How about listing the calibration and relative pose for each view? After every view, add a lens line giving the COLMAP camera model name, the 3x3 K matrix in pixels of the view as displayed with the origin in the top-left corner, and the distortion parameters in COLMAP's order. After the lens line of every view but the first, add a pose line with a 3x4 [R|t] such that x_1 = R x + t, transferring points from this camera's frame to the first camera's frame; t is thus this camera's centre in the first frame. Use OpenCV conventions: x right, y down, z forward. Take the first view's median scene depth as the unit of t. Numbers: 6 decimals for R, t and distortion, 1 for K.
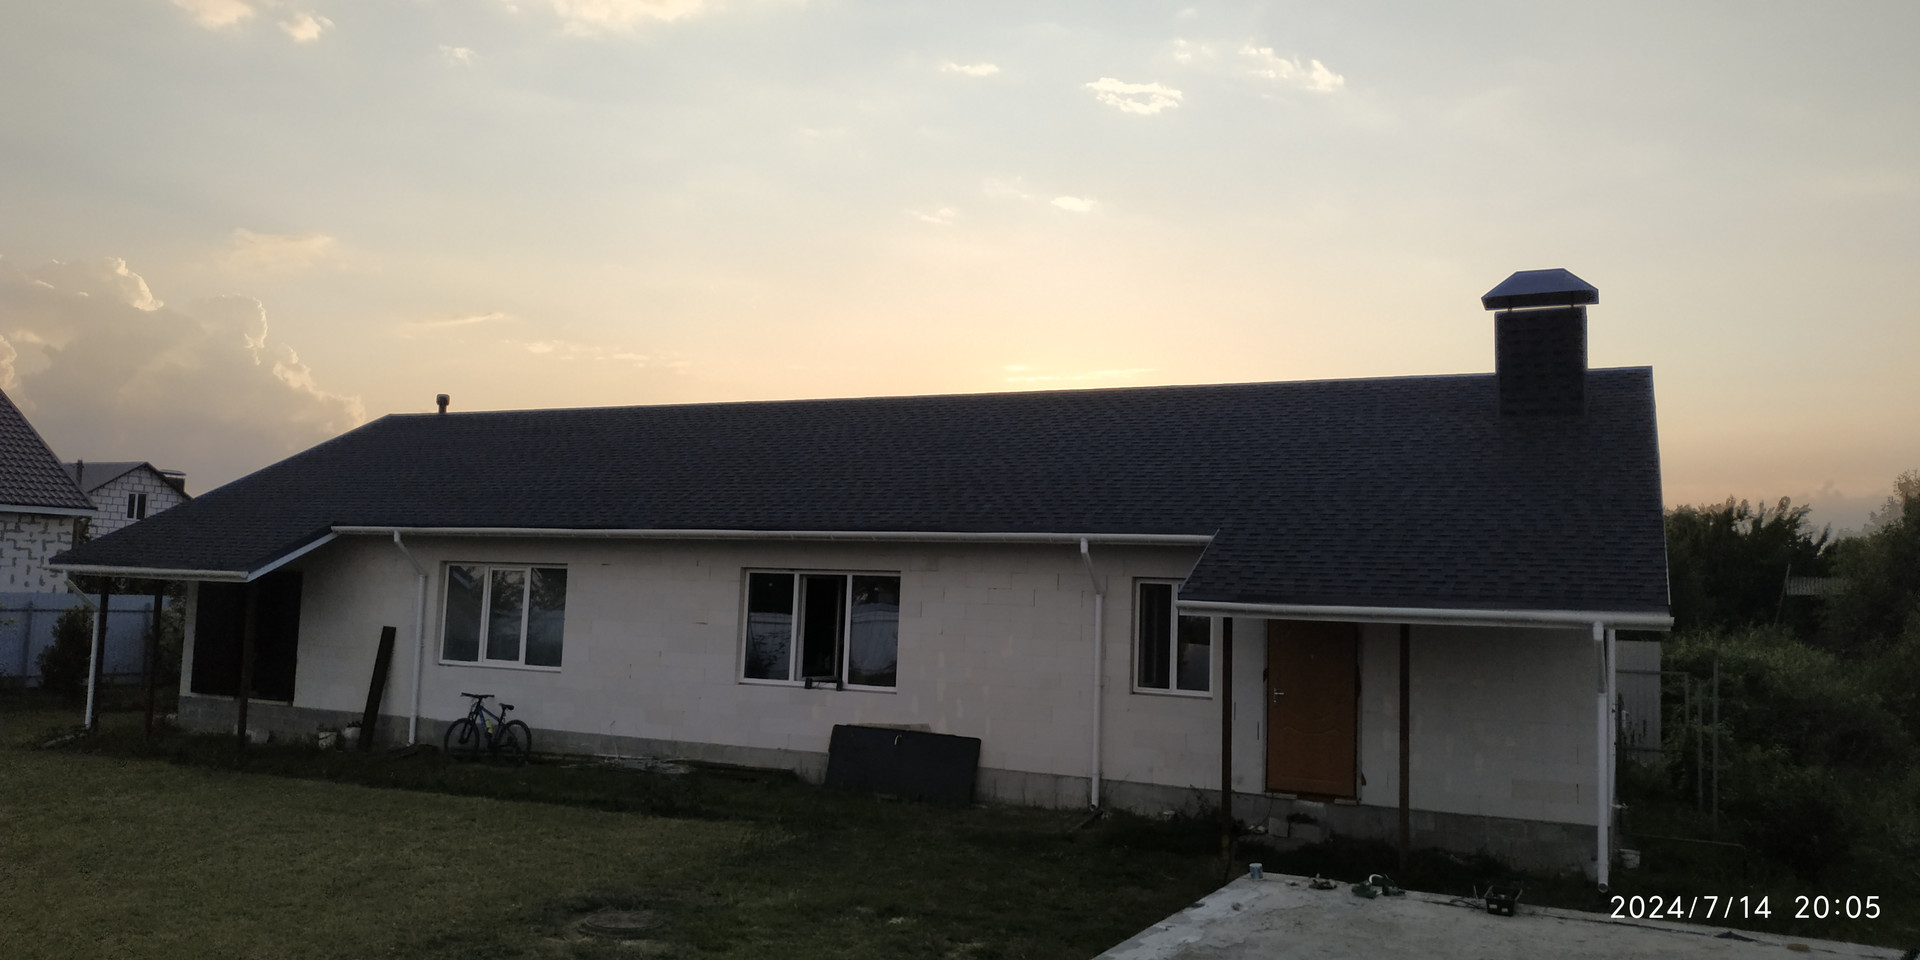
lens RADIAL K [[1386.8, 0, 955.8], [0, 1386.8, 479.7], [0, 0, 1]] dist [0.048204, -0.086414]
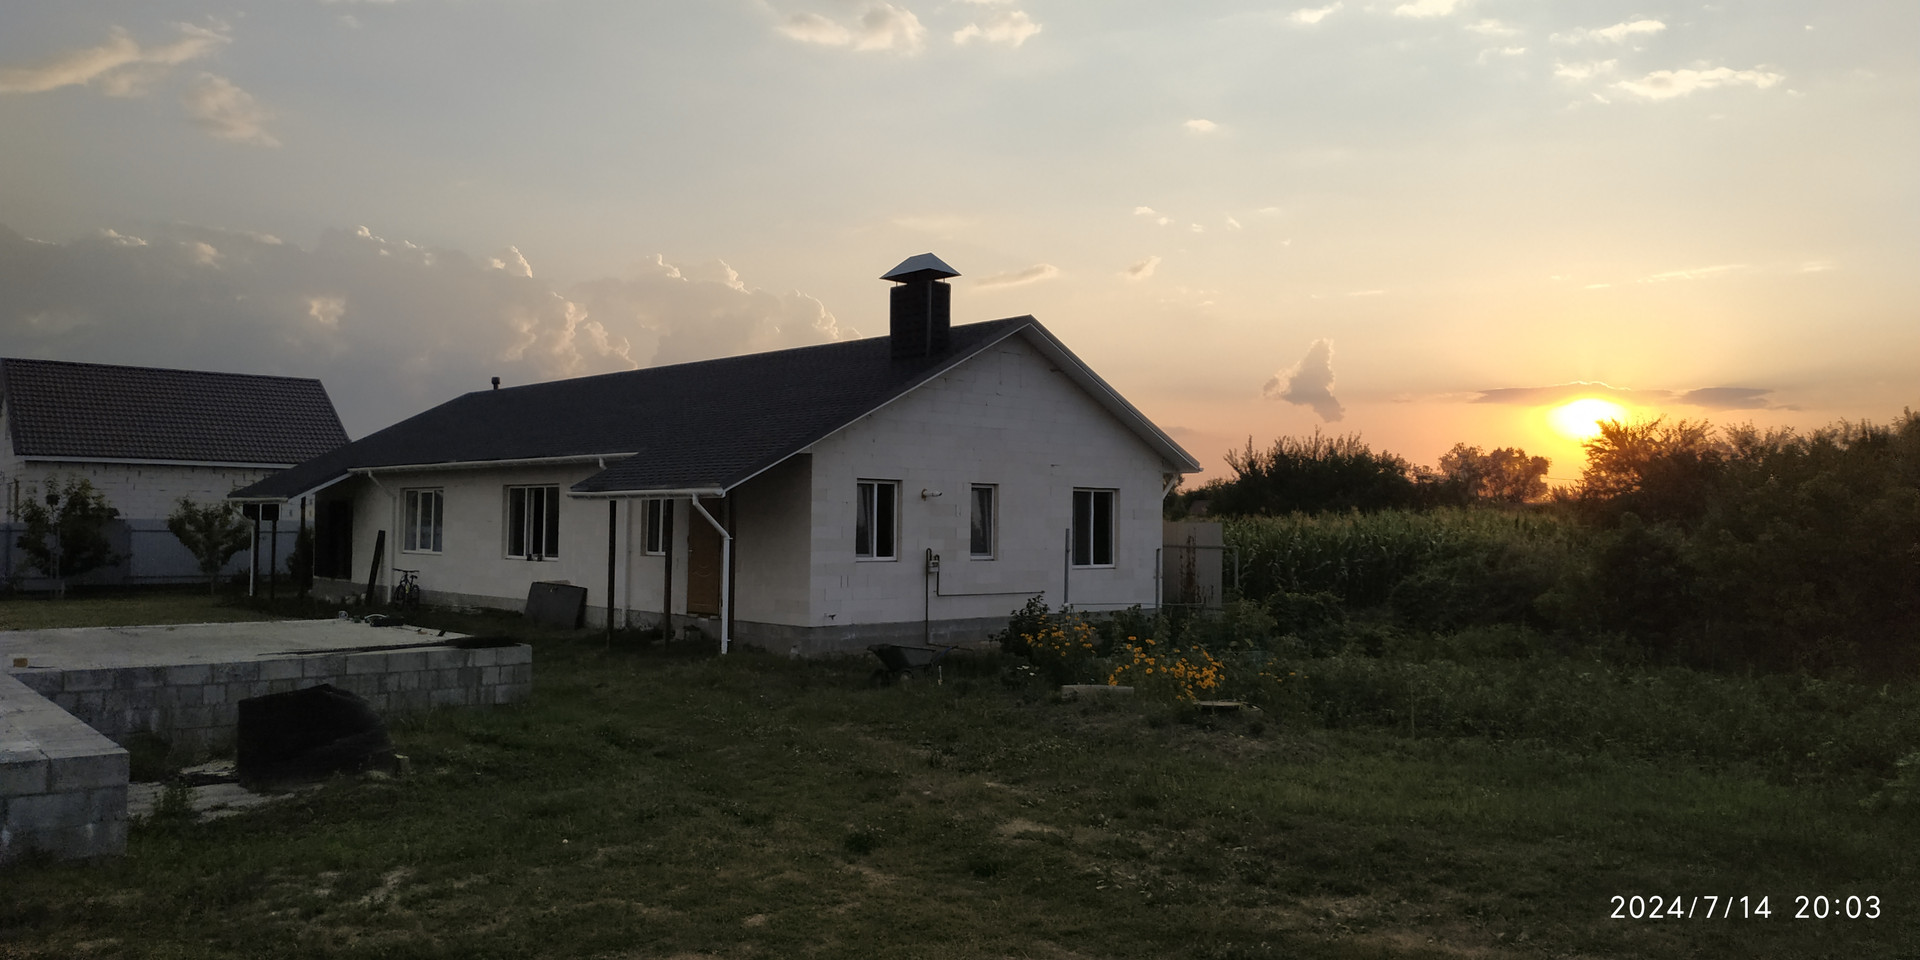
lens RADIAL K [[1386.8, 0, 974.6], [0, 1386.8, 475.6], [0, 0, 1]] dist [0.048204, -0.086414]
pose [[0.938836, -0.033722, -0.342710, 0.889271], [0.048030, 0.998289, 0.033344, 0.025640], [0.340999, -0.047765, 0.938849, -0.298889]]
